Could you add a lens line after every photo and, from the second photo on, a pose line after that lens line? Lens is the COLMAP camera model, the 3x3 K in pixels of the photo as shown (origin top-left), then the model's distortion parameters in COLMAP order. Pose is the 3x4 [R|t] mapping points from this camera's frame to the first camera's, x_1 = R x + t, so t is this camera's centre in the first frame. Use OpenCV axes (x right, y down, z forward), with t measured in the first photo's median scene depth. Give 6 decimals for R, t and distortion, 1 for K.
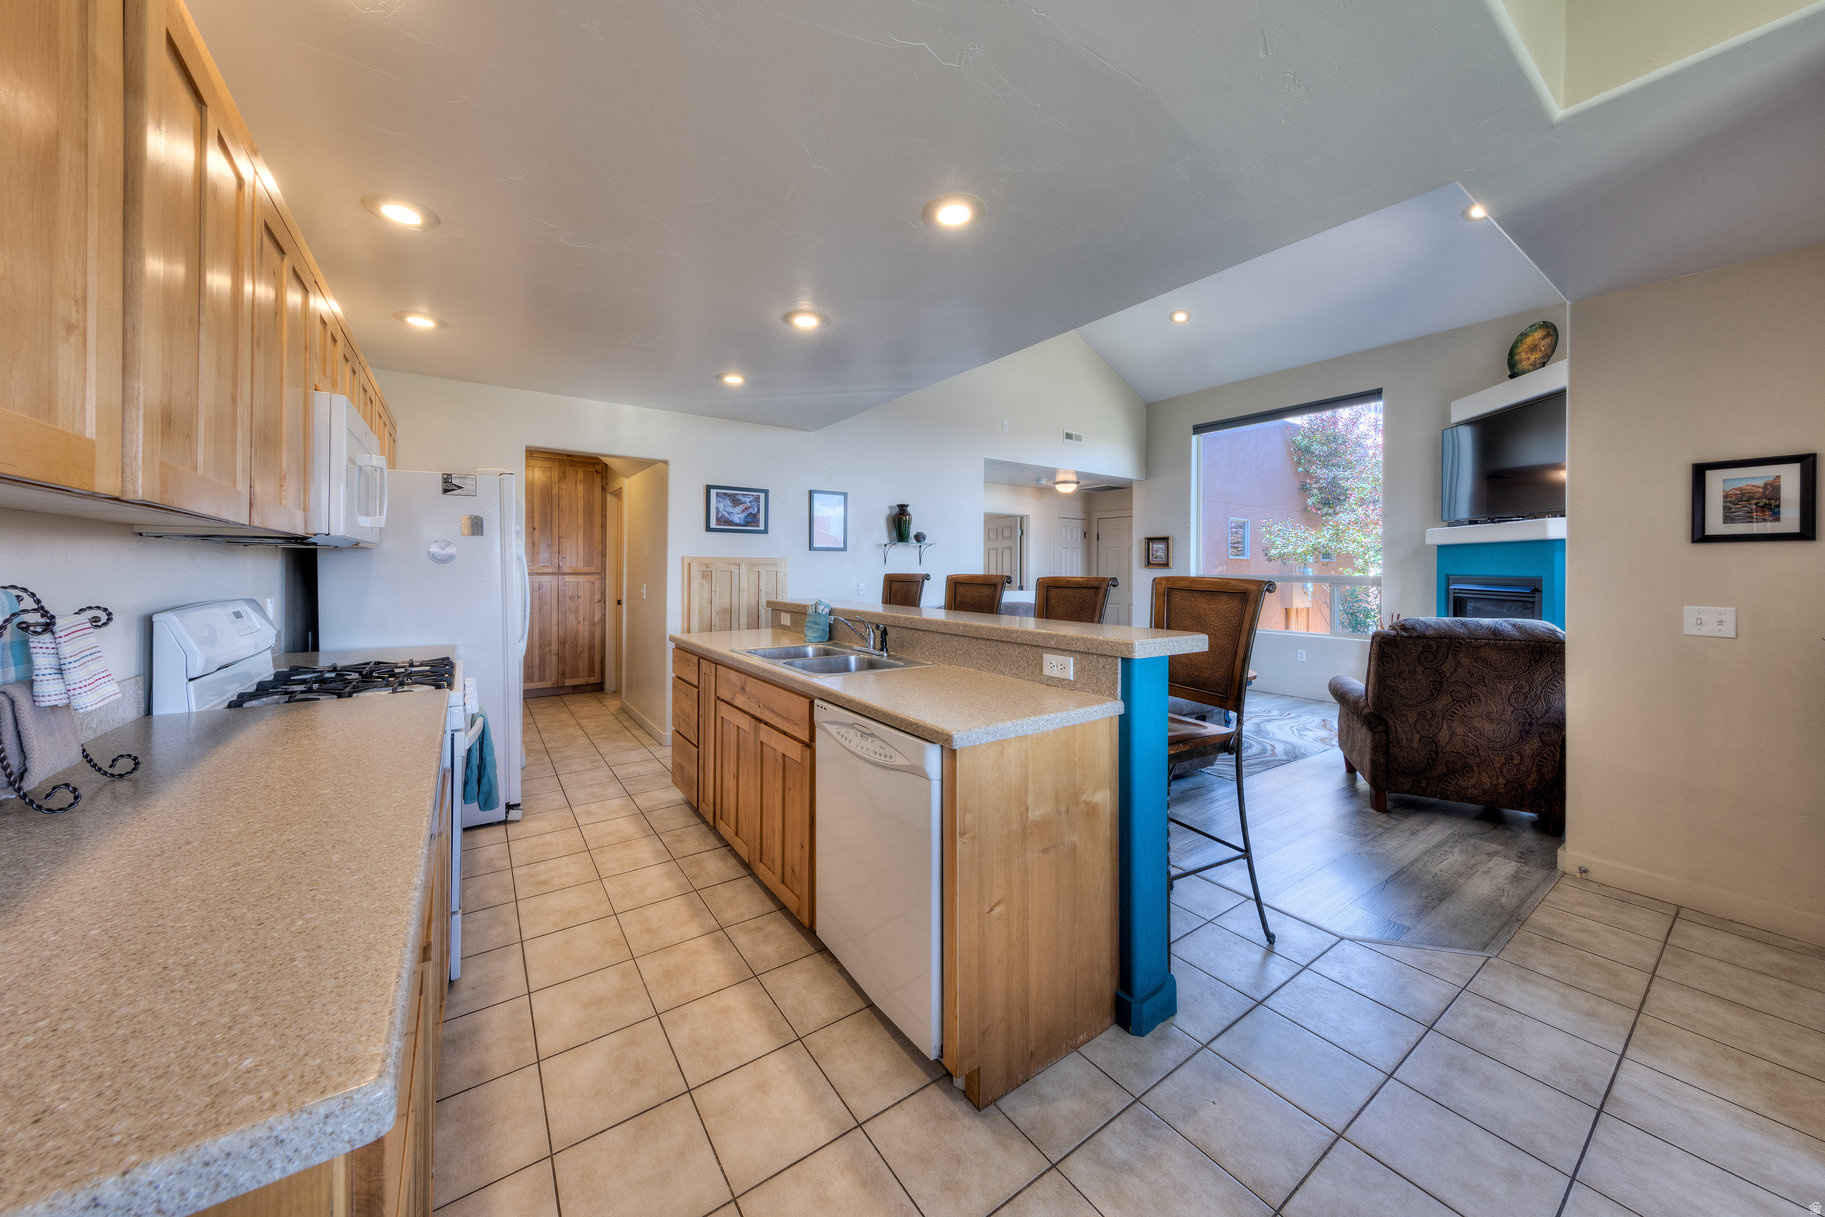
lens RADIAL K [[604.1, 0, 859.9], [0, 604.1, 567.6], [0, 0, 1]] dist [0.006529, -0.000120]
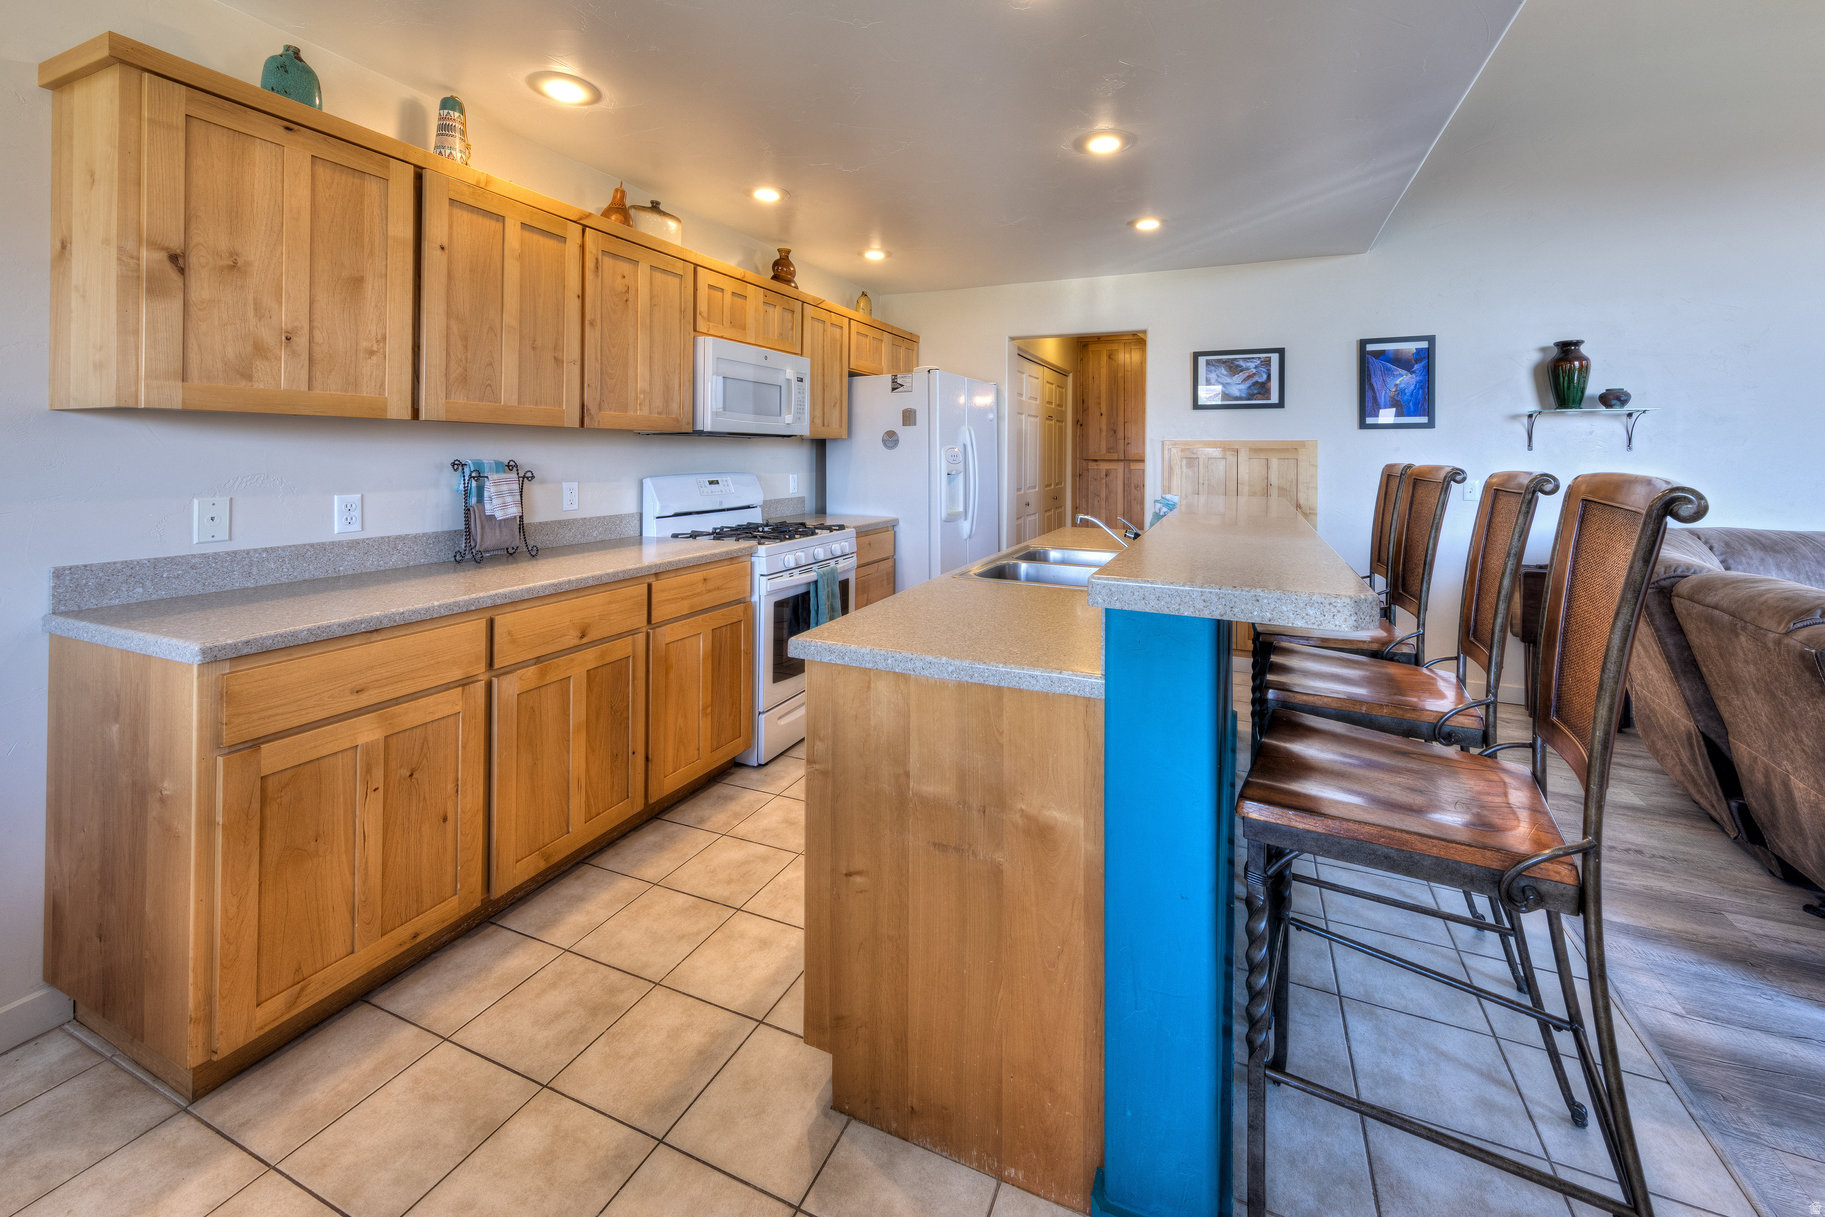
lens RADIAL K [[718.0, 0, 948.5], [0, 718.0, 448.0], [0, 0, 1]] dist [0.008075, -0.000507]
pose [[0.571429, -0.006154, -0.820628, 0.321969], [-0.001540, 0.999962, -0.008571, 0.000853], [0.820650, 0.006161, 0.571398, 0.164328]]
